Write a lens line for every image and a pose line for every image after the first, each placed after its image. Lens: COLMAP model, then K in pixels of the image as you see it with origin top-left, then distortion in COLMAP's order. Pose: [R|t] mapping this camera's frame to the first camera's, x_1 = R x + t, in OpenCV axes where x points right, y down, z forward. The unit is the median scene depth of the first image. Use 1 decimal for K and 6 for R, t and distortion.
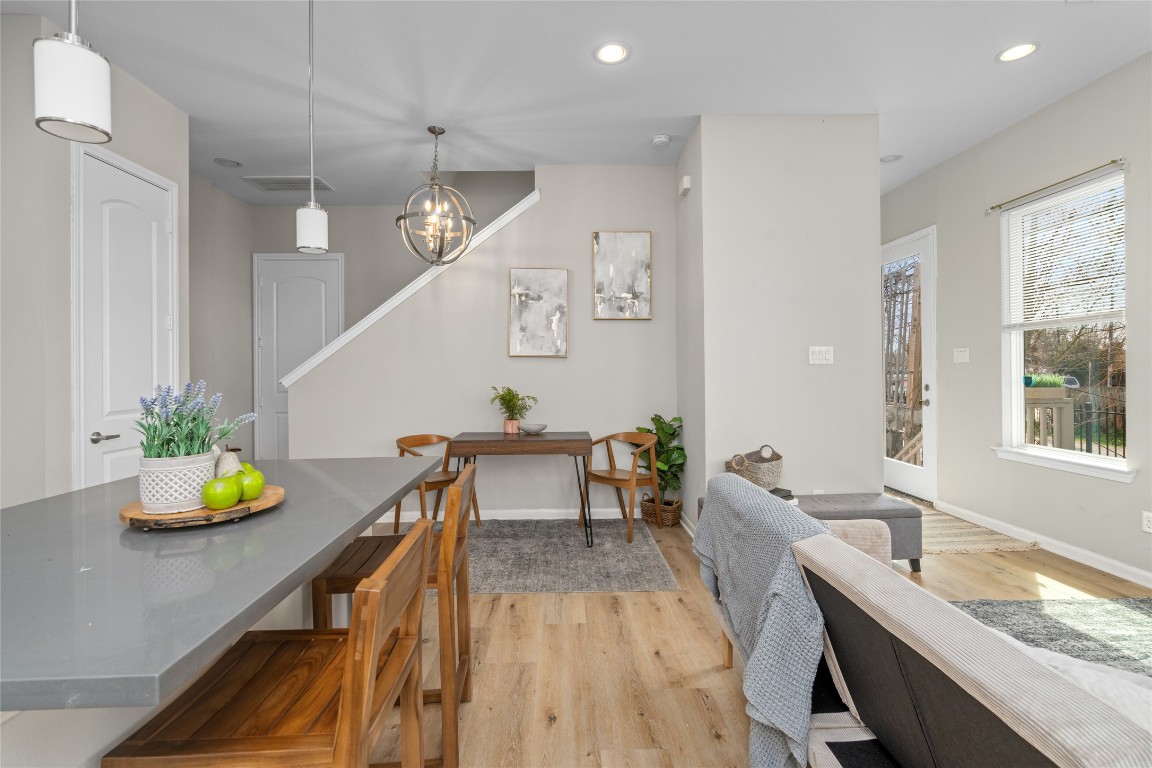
lens RADIAL K [[530.0, 0, 567.5], [0, 530.0, 371.1], [0, 0, 1]] dist [-0.002278, 0.001123]
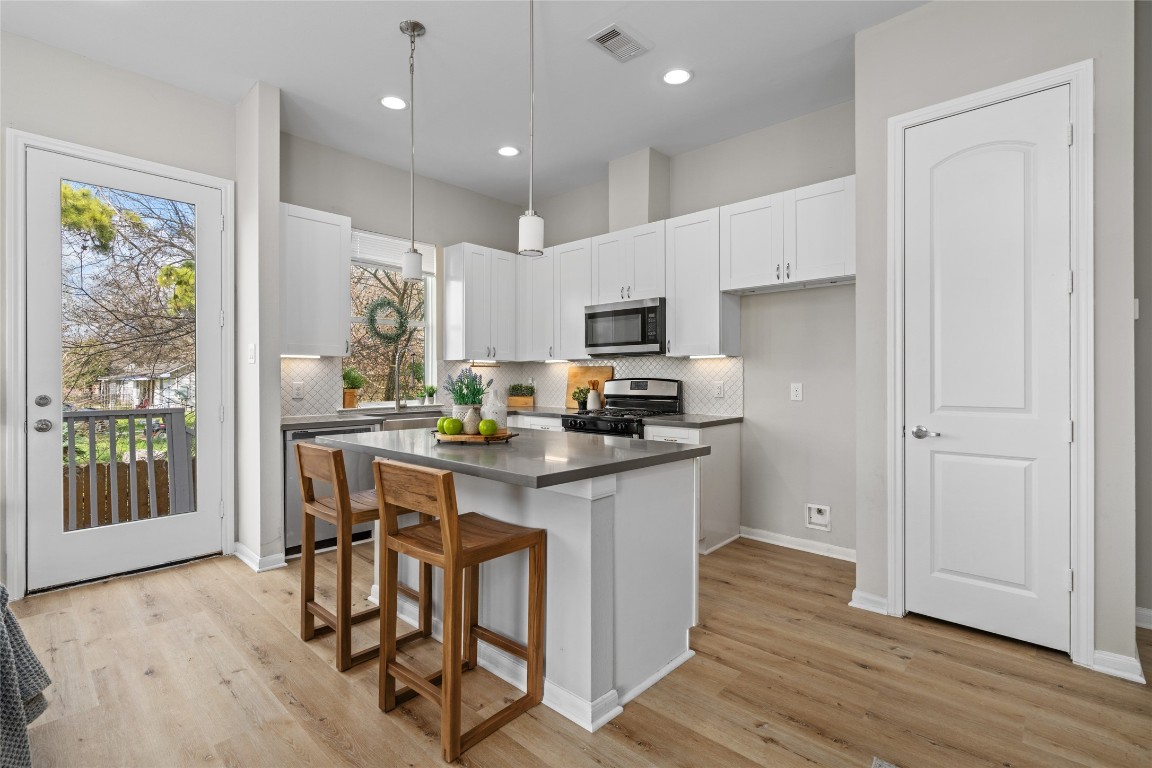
lens RADIAL K [[530.0, 0, 560.6], [0, 530.0, 381.0], [0, 0, 1]] dist [-0.002278, 0.001123]
pose [[-0.700779, 0.015226, -0.713215, 0.152076], [0.007621, 0.999875, 0.013859, 0.015806], [0.713337, 0.004277, -0.700808, 0.924261]]
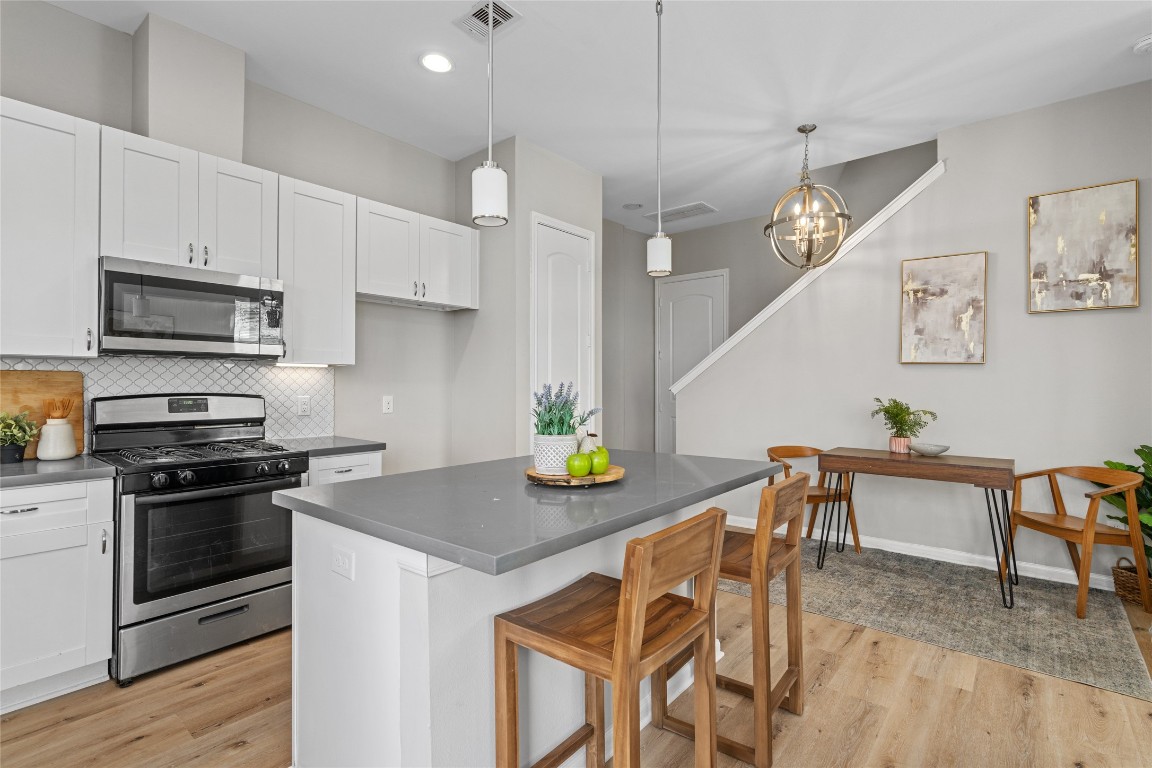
lens RADIAL K [[530.0, 0, 563.6], [0, 530.0, 383.2], [0, 0, 1]] dist [-0.002278, 0.001123]
pose [[0.749598, 0.009718, -0.661822, 0.061466], [-0.008327, 0.999952, 0.005251, 0.004767], [0.661841, 0.001575, 0.749643, -0.009840]]
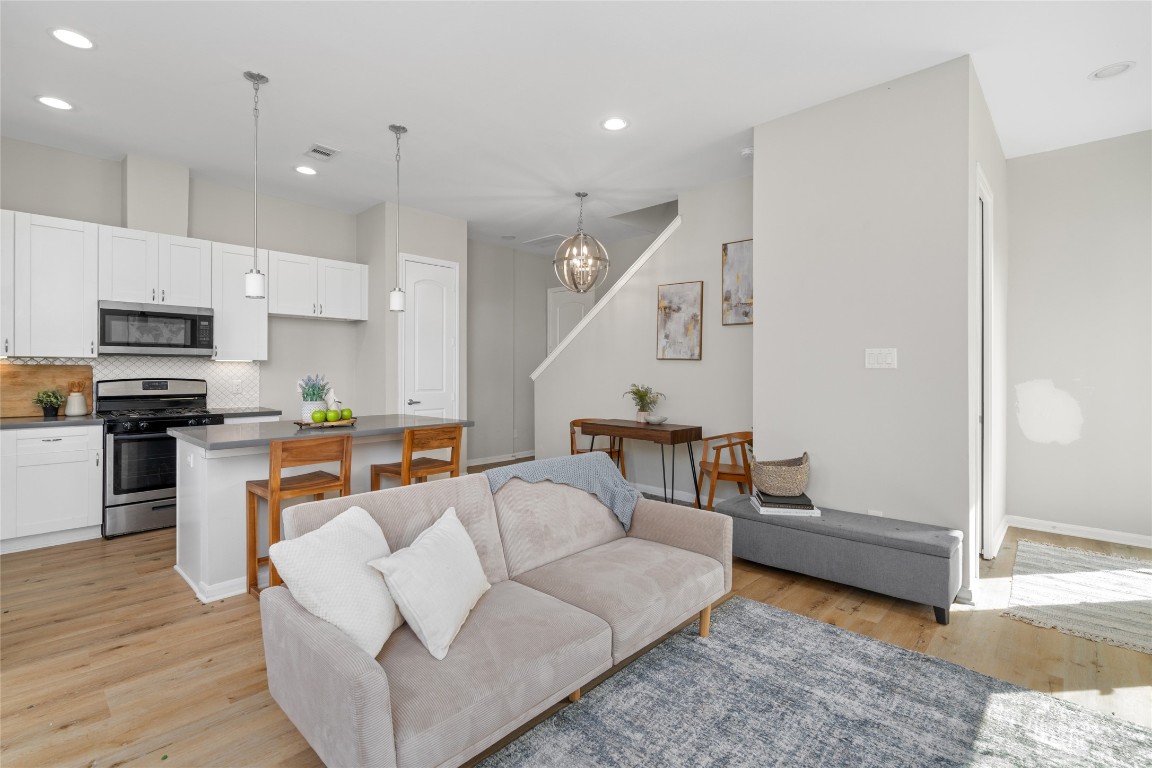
lens RADIAL K [[530.0, 0, 569.2], [0, 530.0, 373.3], [0, 0, 1]] dist [-0.002278, 0.001123]
pose [[0.706485, 0.016390, -0.707539, 0.726377], [-0.011357, 0.999866, 0.011821, -0.009991], [0.707637, -0.000316, 0.706576, 0.012081]]
